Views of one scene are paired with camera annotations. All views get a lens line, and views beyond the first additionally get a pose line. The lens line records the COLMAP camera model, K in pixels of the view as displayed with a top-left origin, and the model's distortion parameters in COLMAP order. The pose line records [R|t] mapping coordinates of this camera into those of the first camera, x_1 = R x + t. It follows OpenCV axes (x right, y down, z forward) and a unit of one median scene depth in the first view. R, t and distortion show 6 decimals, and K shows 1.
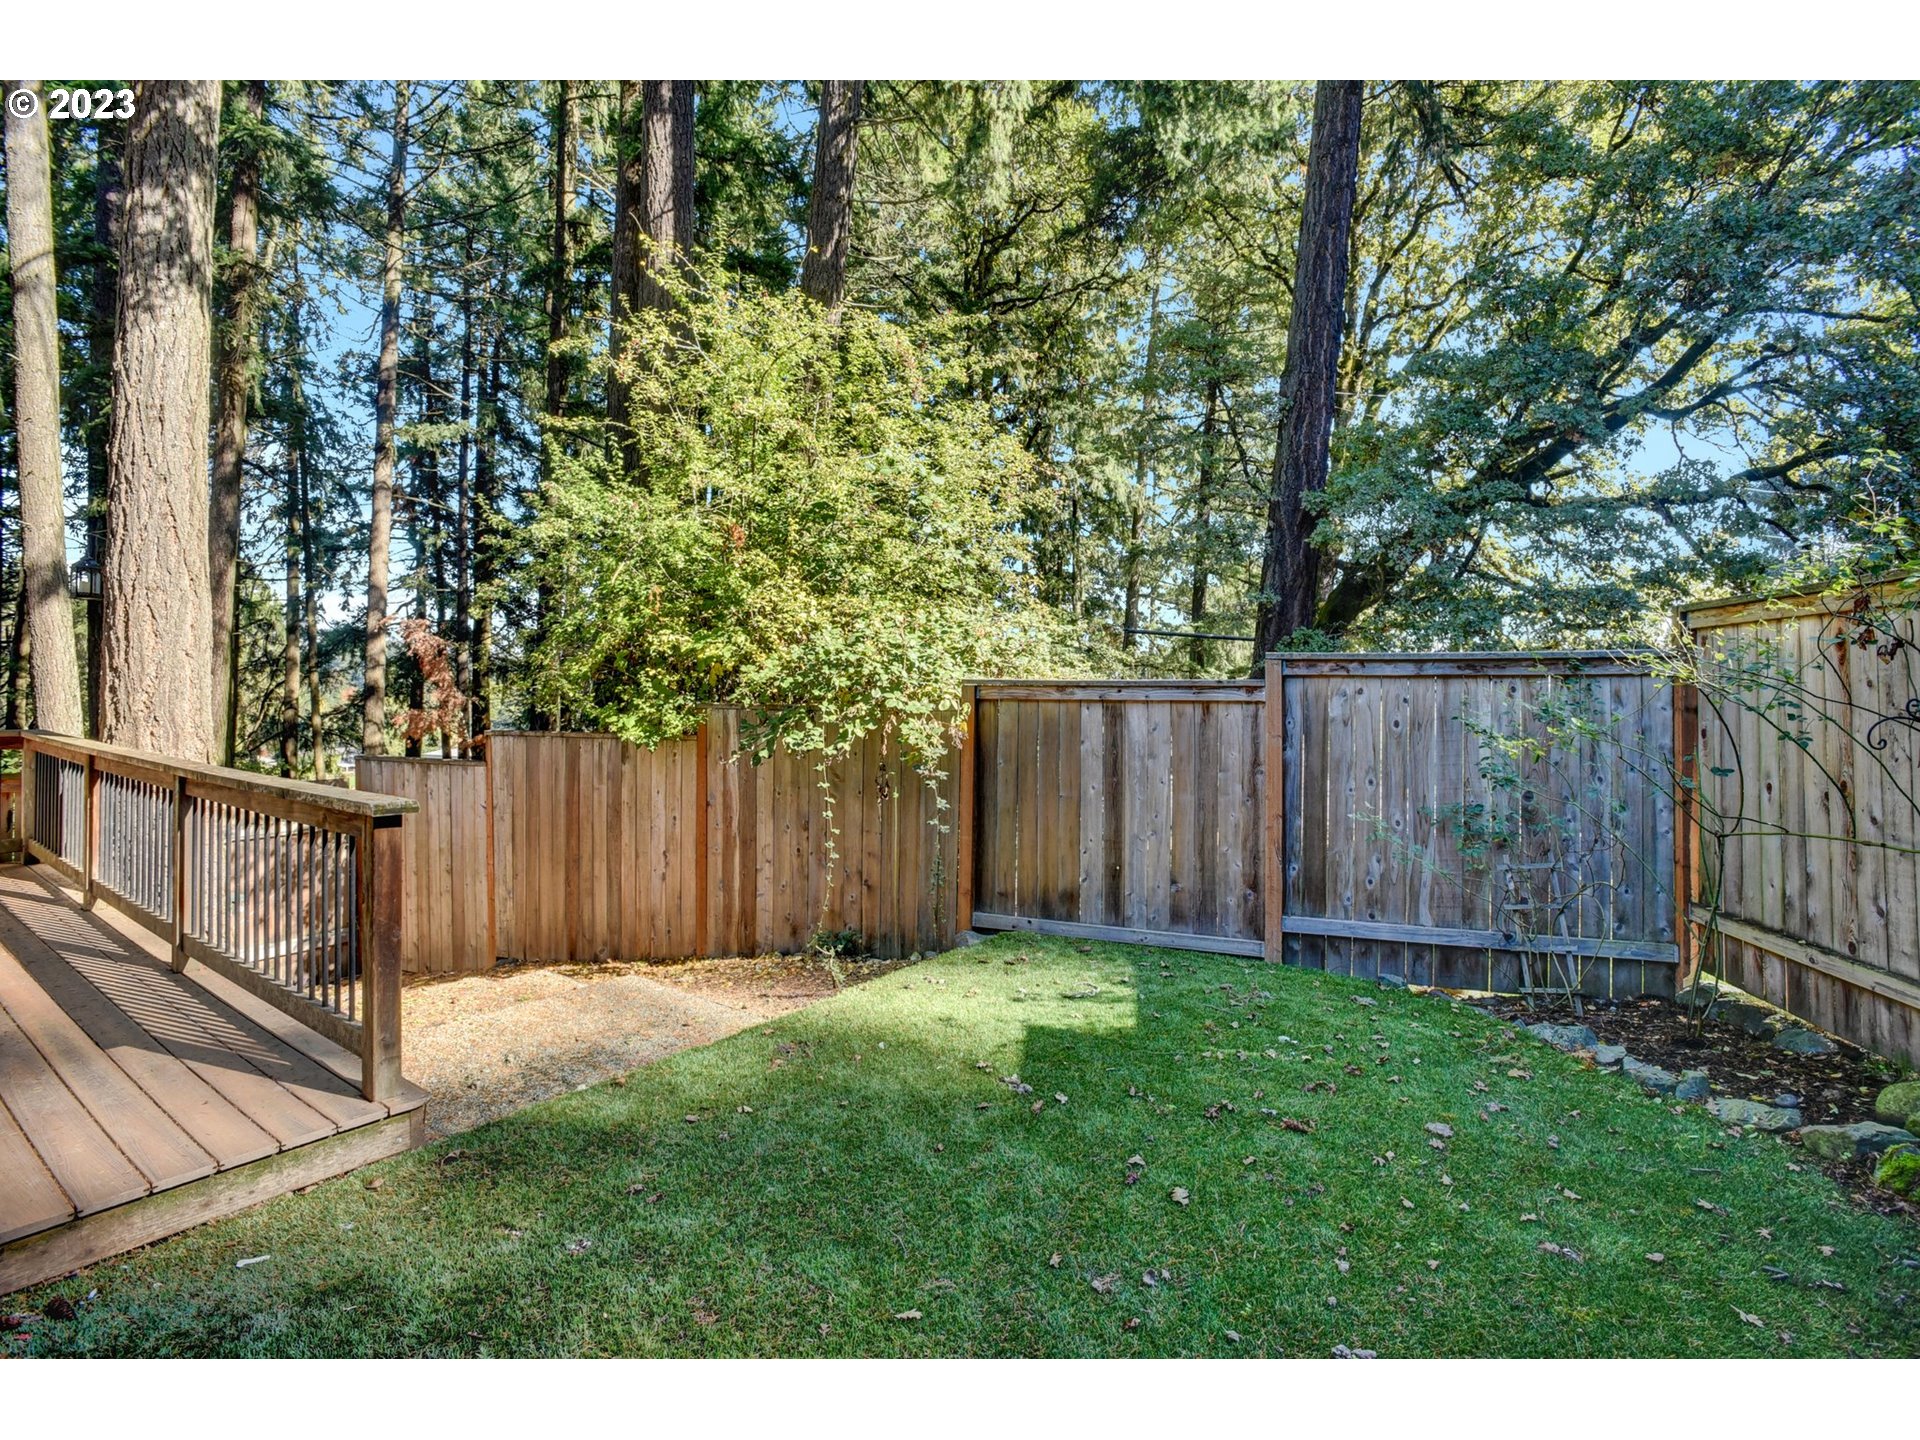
lens RADIAL K [[939.0, 0, 890.7], [0, 939.0, 687.0], [0, 0, 1]] dist [-0.031818, 0.009889]
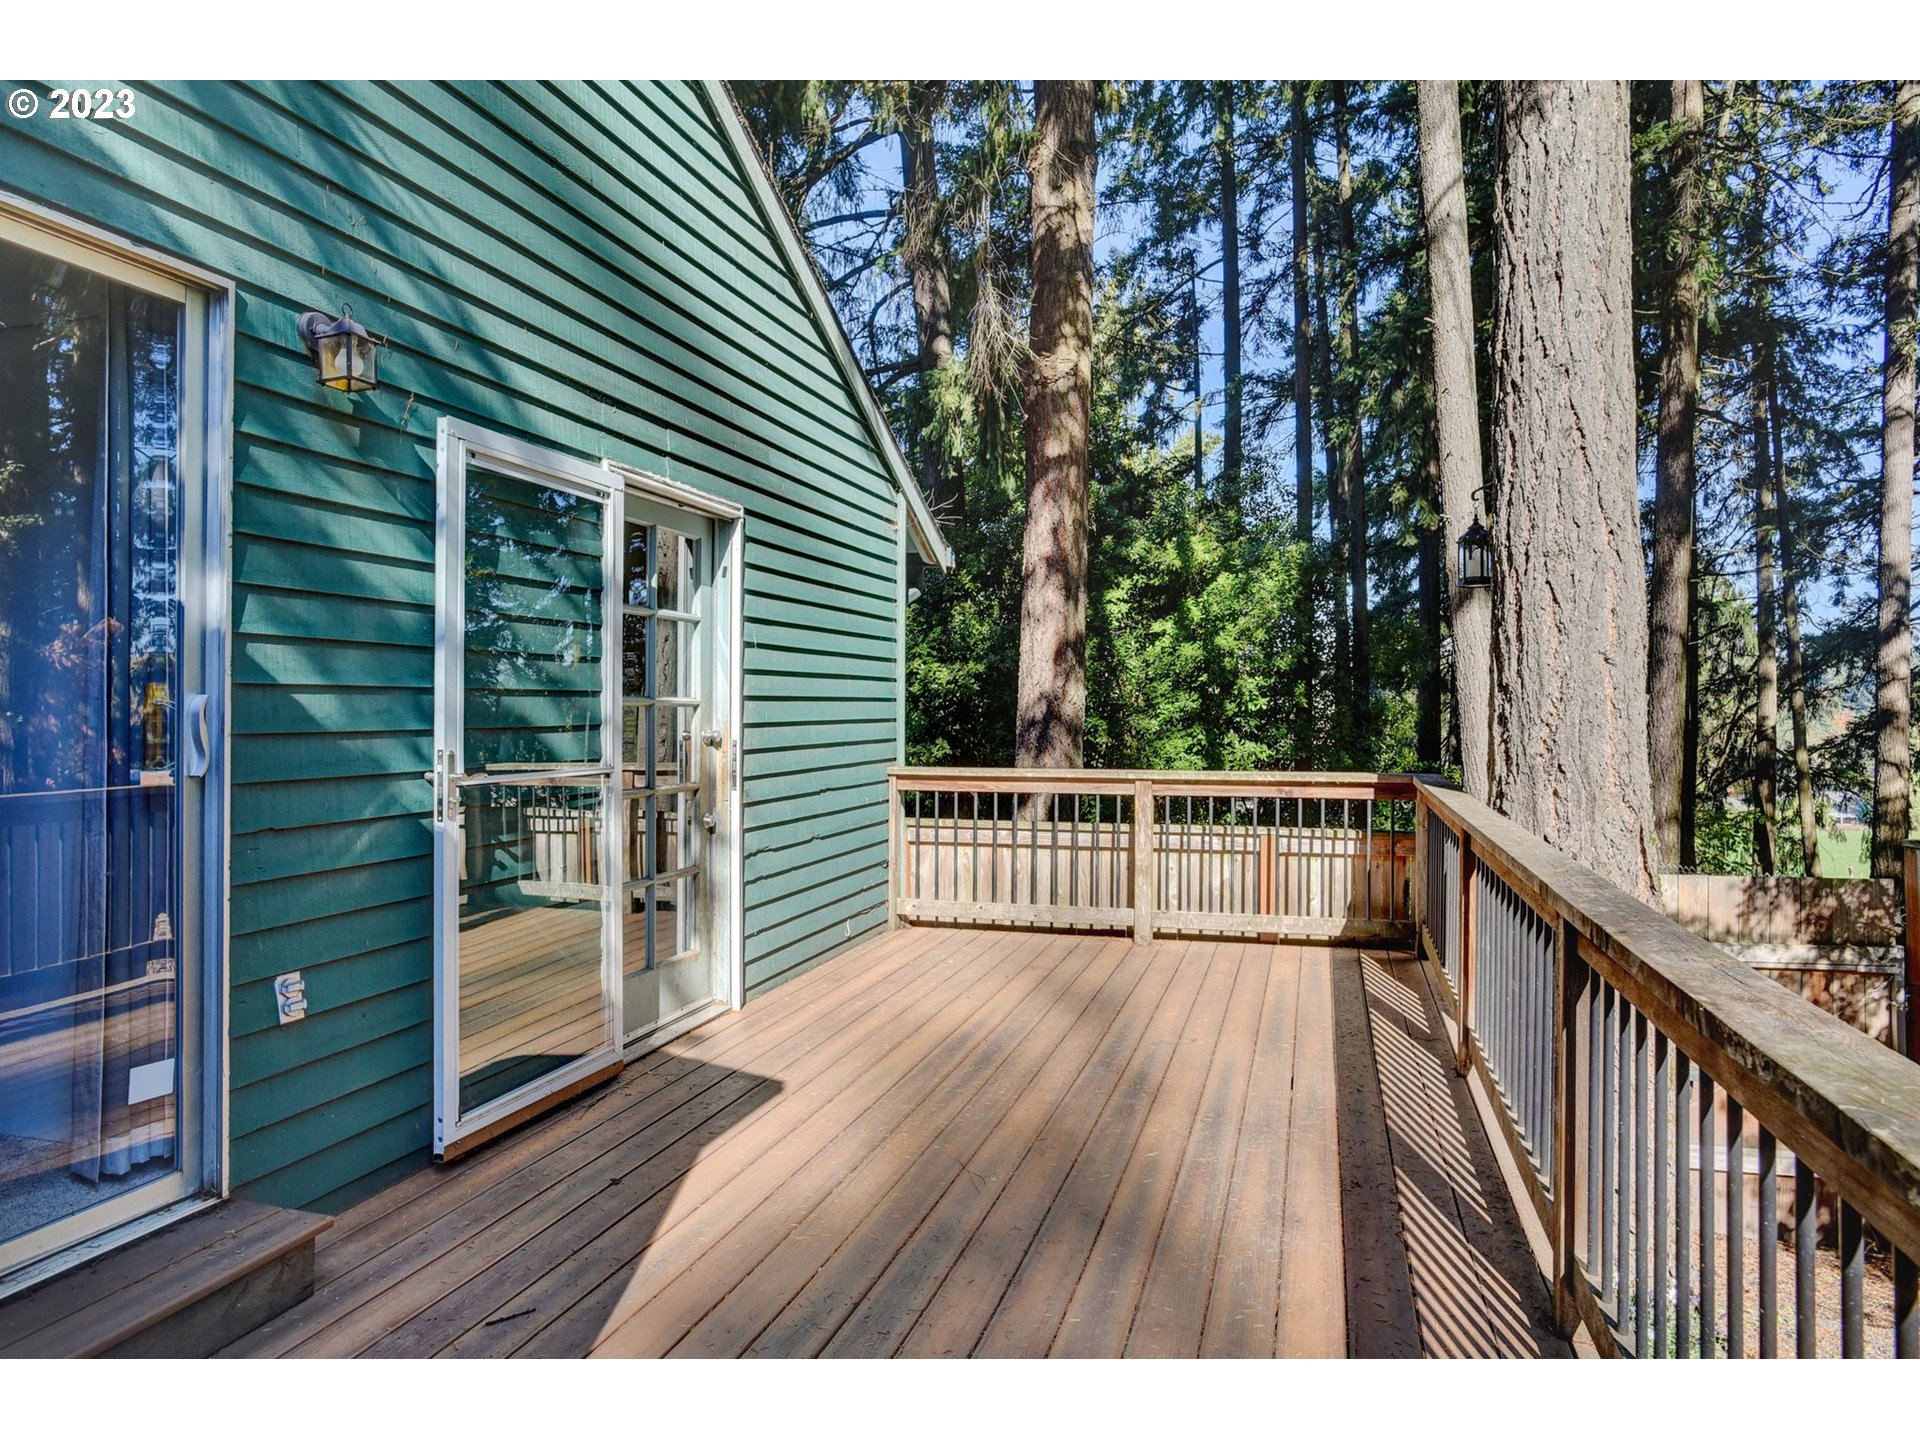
lens RADIAL K [[1158.2, 0, 994.1], [0, 1158.2, 699.1], [0, 0, 1]] dist [-0.029512, 0.022418]
pose [[0.396093, -0.019428, -0.918005, -0.230788], [0.009481, 0.999809, -0.017068, -0.001745], [0.918162, -0.001943, 0.396201, 0.331106]]
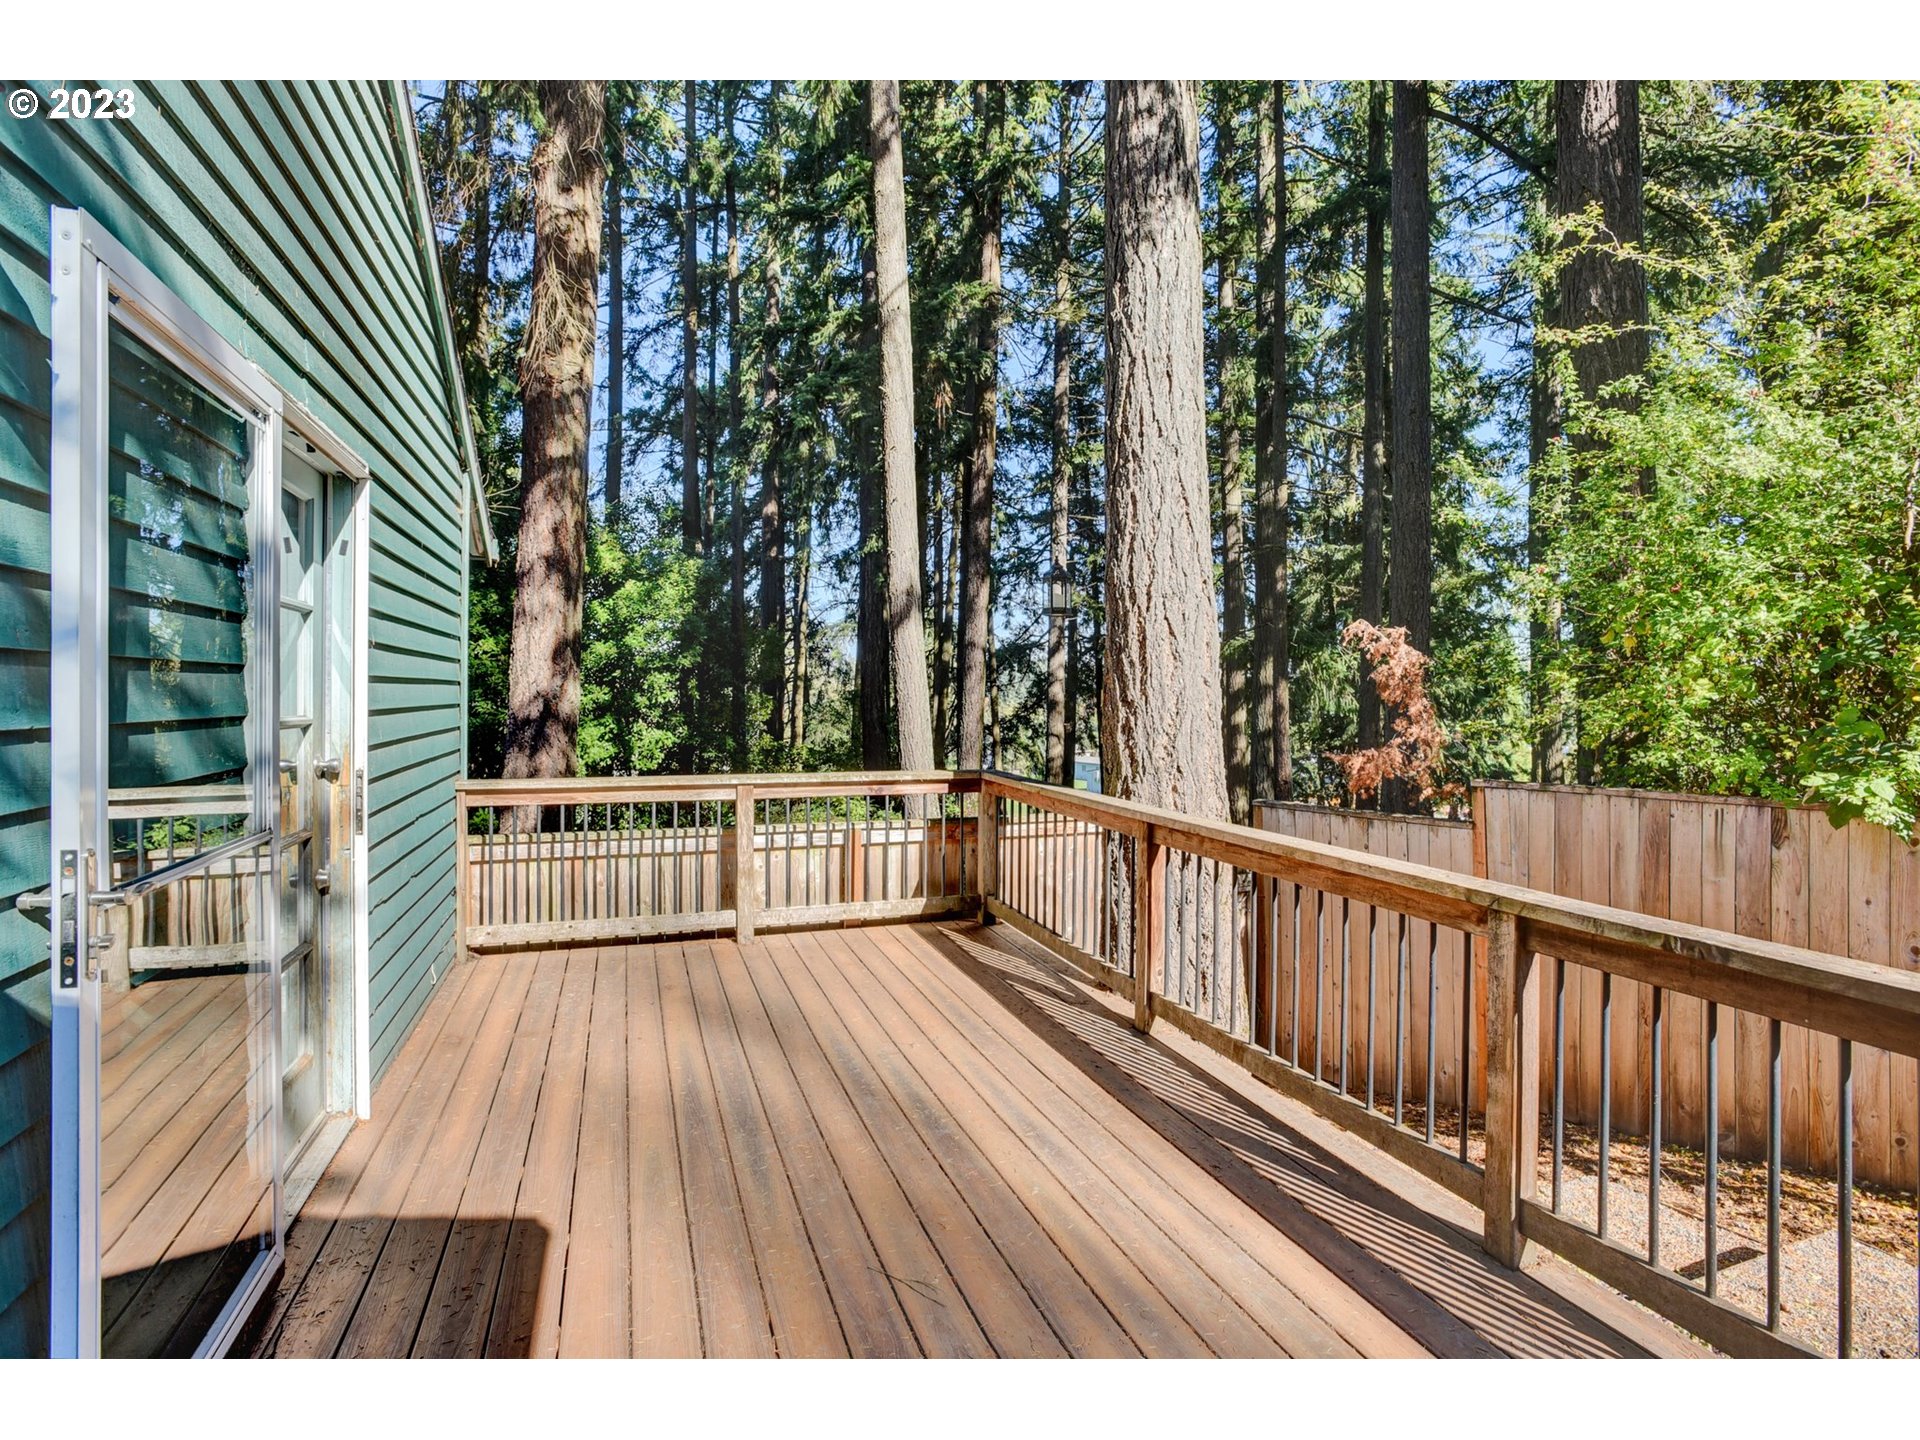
lens RADIAL K [[939.0, 0, 961.9], [0, 939.0, 683.4], [0, 0, 1]] dist [-0.031818, 0.009889]
pose [[0.853939, -0.015738, -0.520135, -0.500199], [0.009374, 0.999846, -0.014863, -0.023006], [0.520289, 0.007816, 0.853955, 0.235405]]
